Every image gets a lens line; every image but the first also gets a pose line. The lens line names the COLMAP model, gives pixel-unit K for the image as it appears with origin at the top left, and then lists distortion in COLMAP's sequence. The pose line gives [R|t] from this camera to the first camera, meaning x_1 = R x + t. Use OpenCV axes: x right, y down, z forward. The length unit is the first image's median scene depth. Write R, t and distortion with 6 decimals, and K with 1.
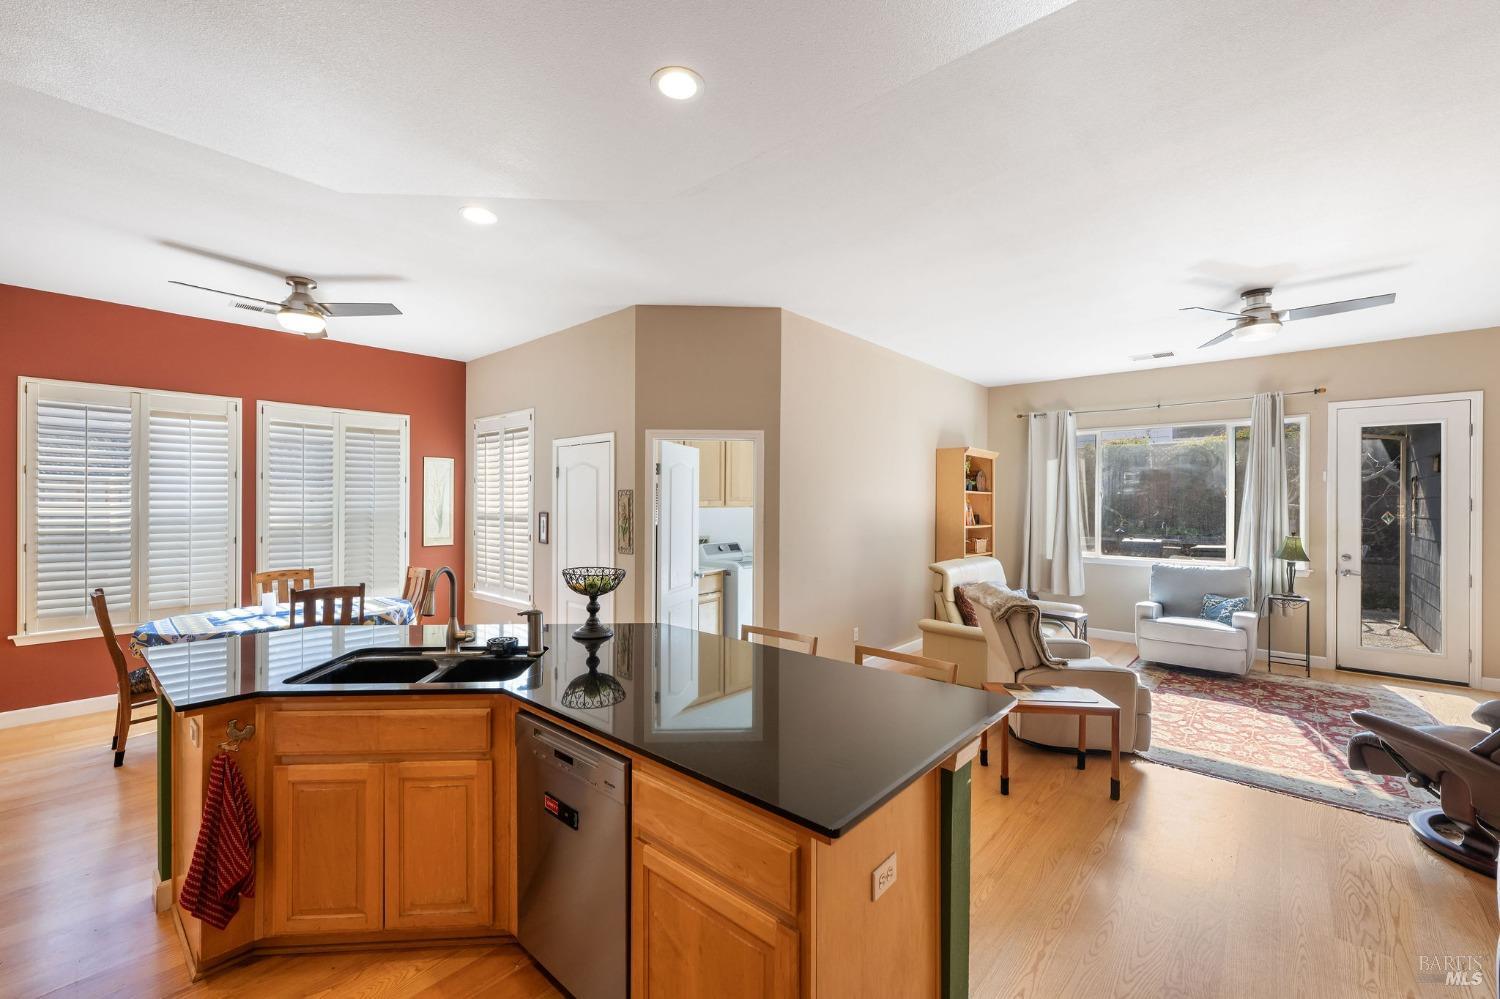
lens RADIAL K [[600.9, 0, 742.0], [0, 600.9, 512.4], [0, 0, 1]] dist [-0.002721, 0.001226]
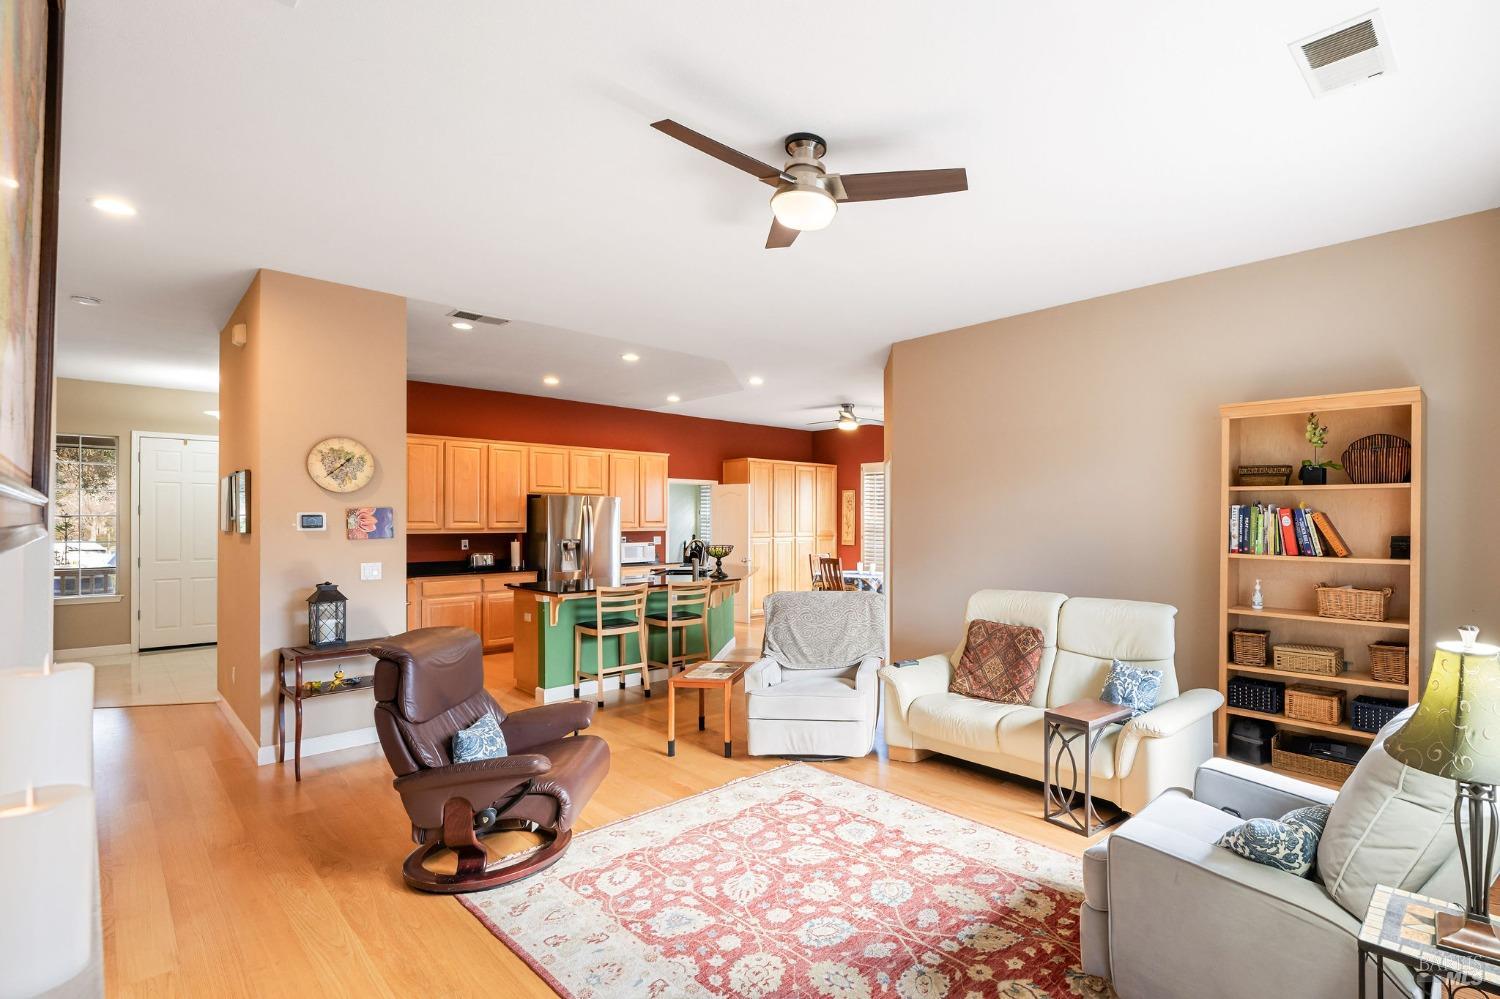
lens RADIAL K [[707.4, 0, 885.6], [0, 707.4, 517.7], [0, 0, 1]] dist [0.000998, 0.000307]
pose [[0.006365, -0.007625, -0.999951, 1.283497], [-0.017279, 0.999821, -0.007734, 0.002927], [0.999830, 0.017327, 0.006232, 0.887375]]
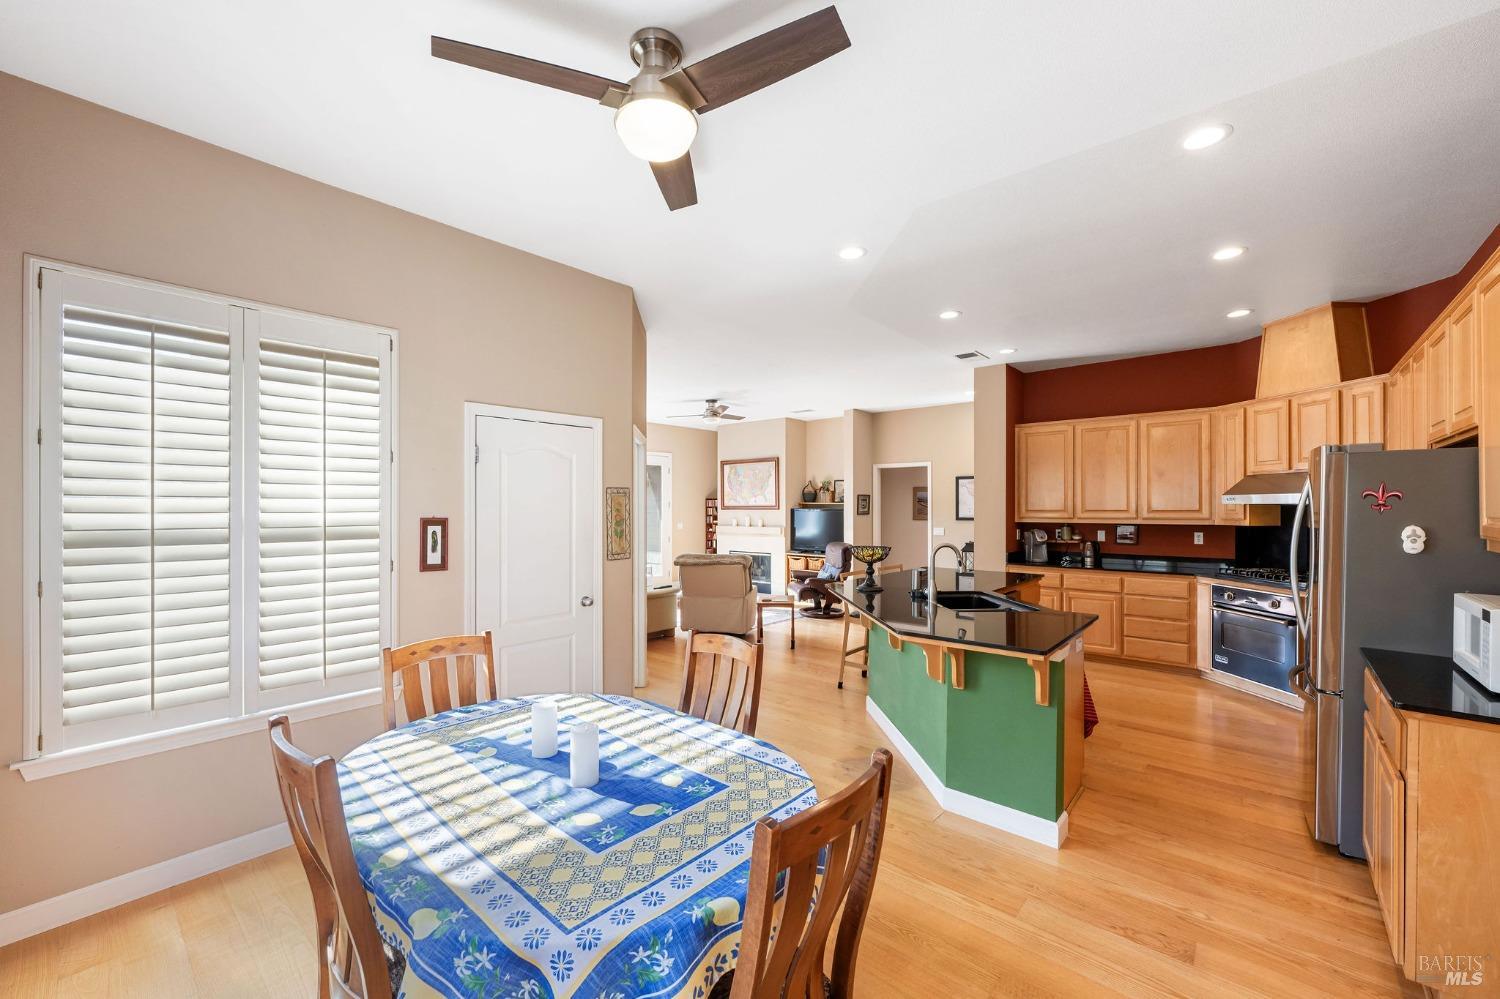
lens RADIAL K [[600.9, 0, 750.3], [0, 600.9, 509.5], [0, 0, 1]] dist [-0.002721, 0.001226]
pose [[-0.016436, -0.007643, 0.999836, -0.982166], [0.019154, 0.999785, 0.007957, -0.008067], [-0.999681, 0.019282, -0.016286, 0.743750]]
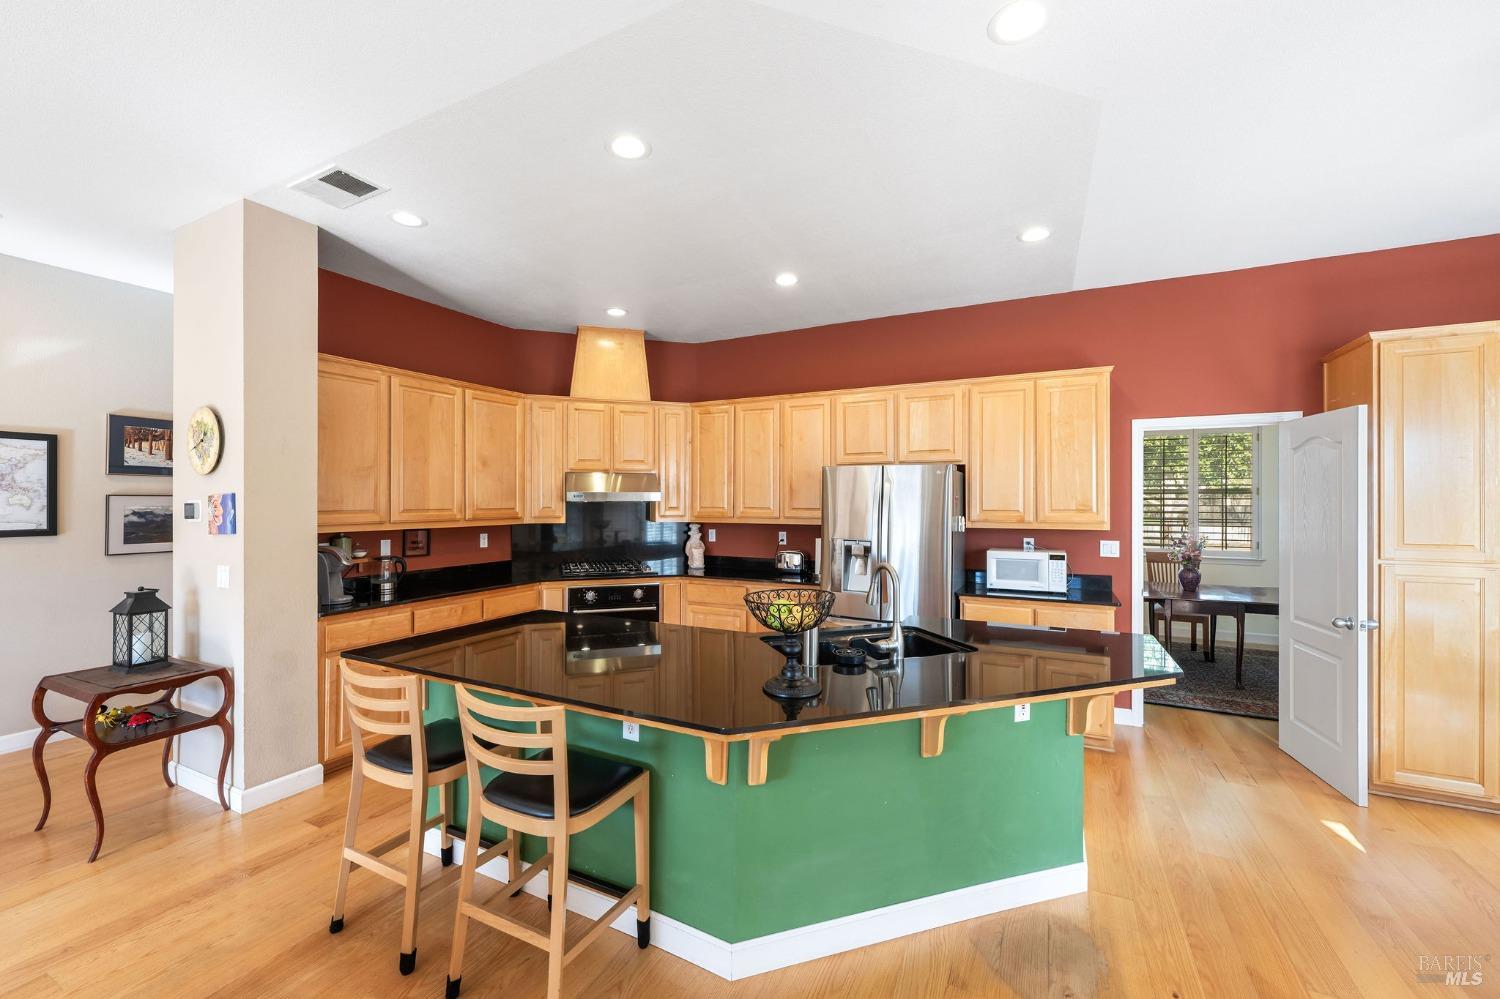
lens RADIAL K [[600.9, 0, 740.9], [0, 600.9, 501.0], [0, 0, 1]] dist [-0.002721, 0.001226]
pose [[-0.967796, -0.004895, -0.251687, -0.010164], [-0.009329, 0.999822, 0.016425, -0.012722], [0.251562, 0.018244, -0.967669, 0.929814]]
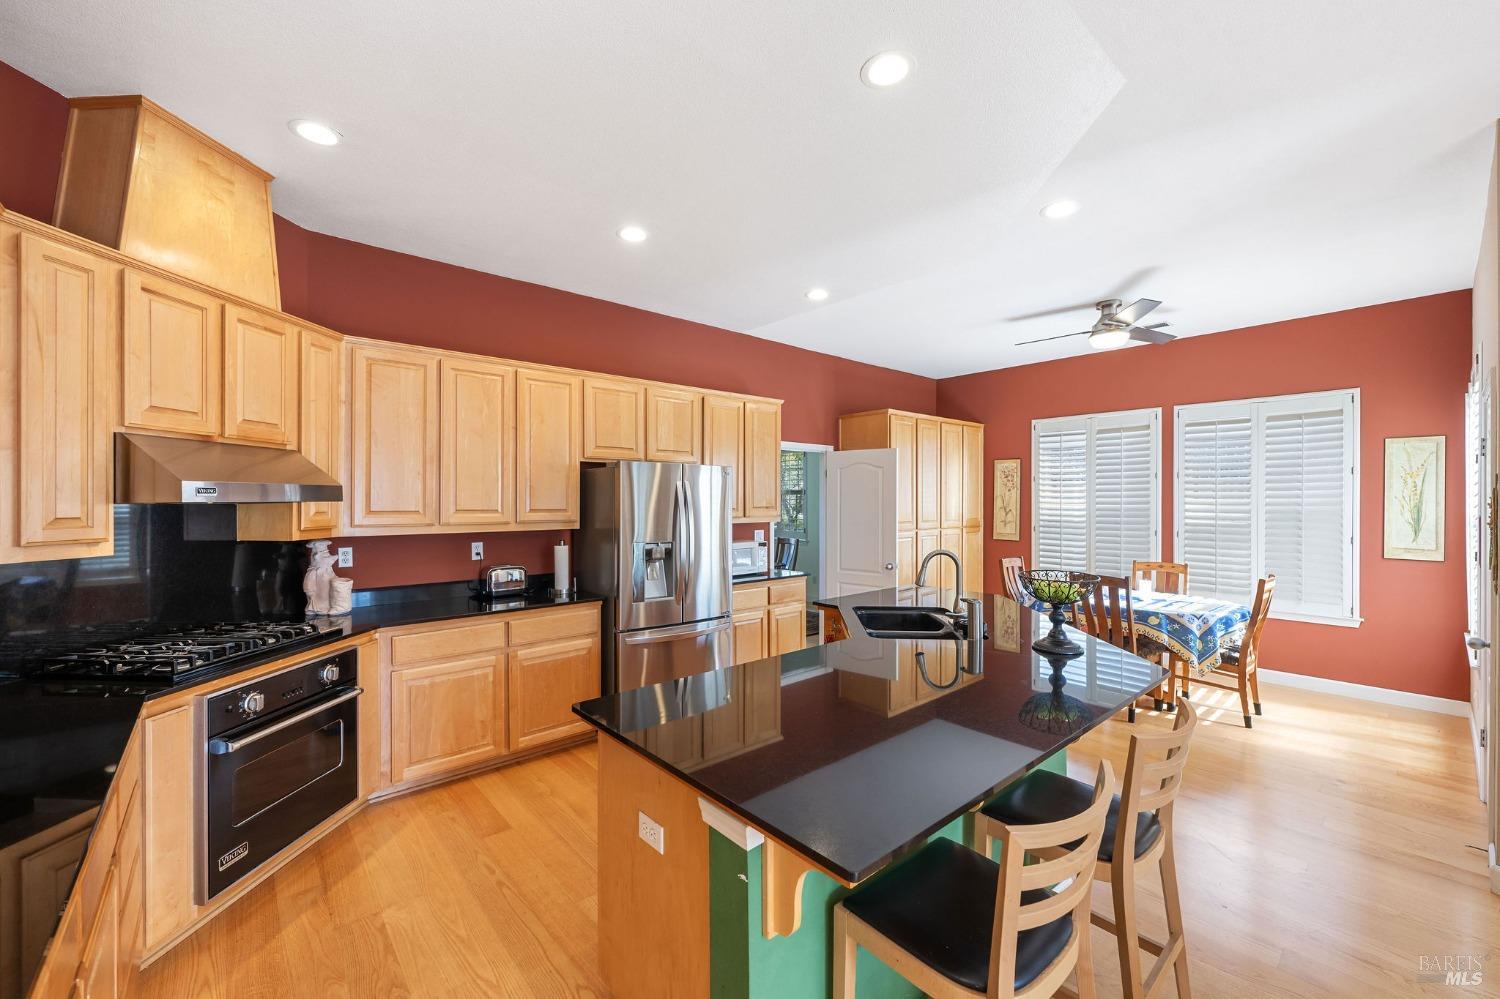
lens RADIAL K [[600.9, 0, 745.0], [0, 600.9, 500.9], [0, 0, 1]] dist [-0.002721, 0.001226]
pose [[-0.127053, -0.002207, -0.991894, 0.375876], [-0.017178, 0.999852, -0.000025, -0.001243], [0.991747, 0.017036, -0.127072, 0.371964]]
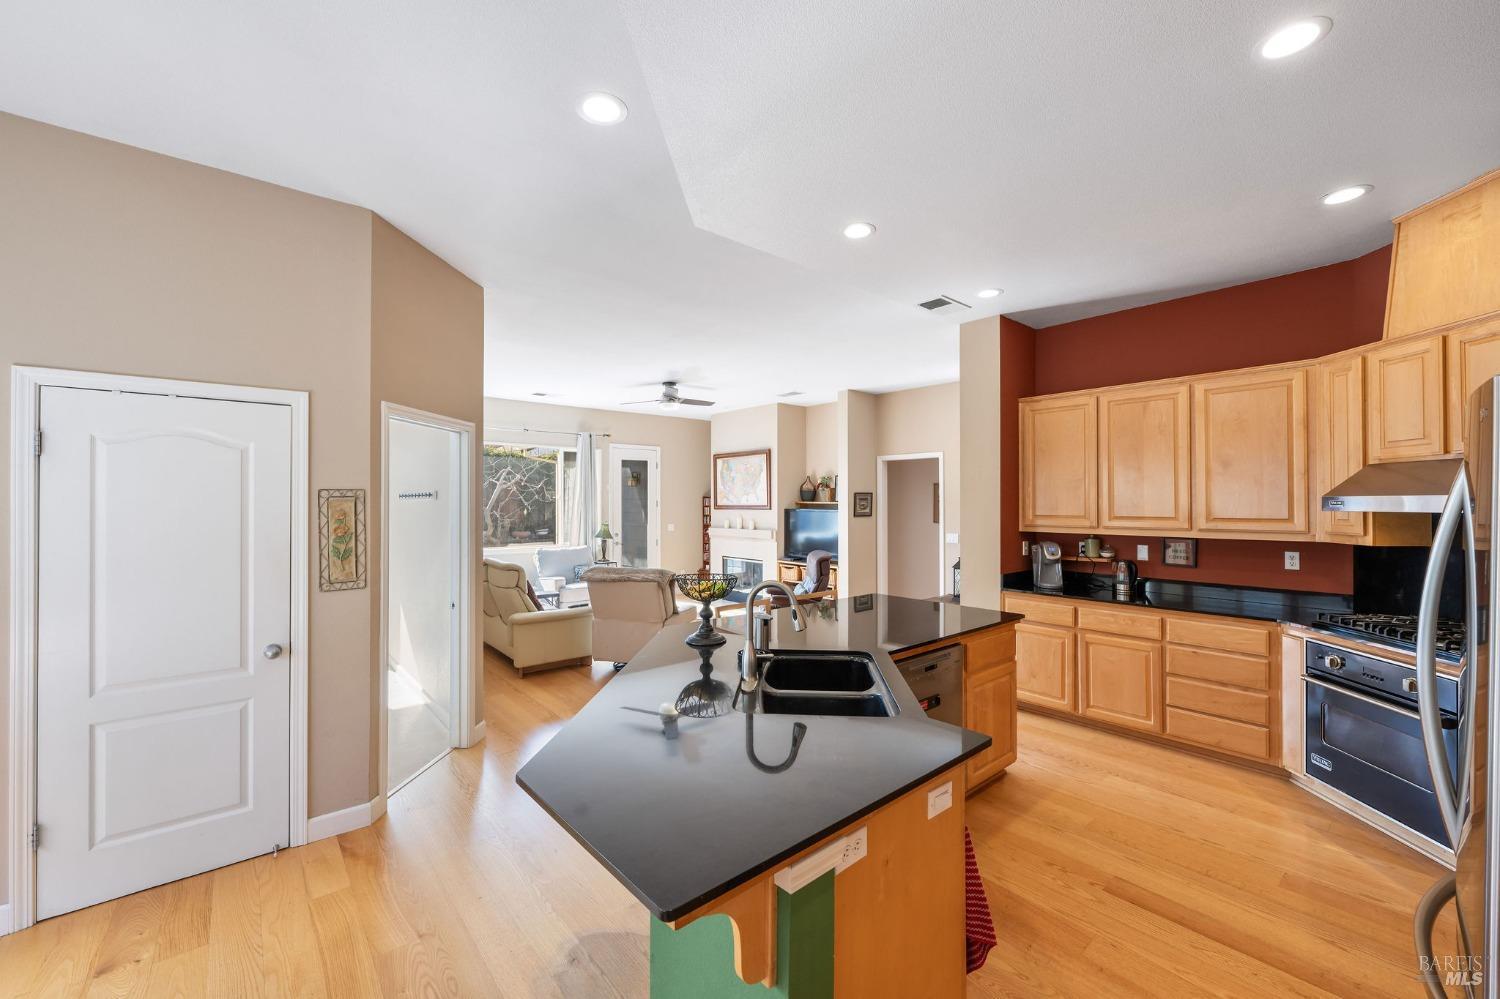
lens RADIAL K [[600.9, 0, 745.8], [0, 600.9, 500.2], [0, 0, 1]] dist [-0.002721, 0.001226]
pose [[0.132924, 0.000037, 0.991126, -0.691218], [0.019112, 0.999814, -0.002601, -0.014917], [-0.990942, 0.019288, 0.132899, 0.450377]]
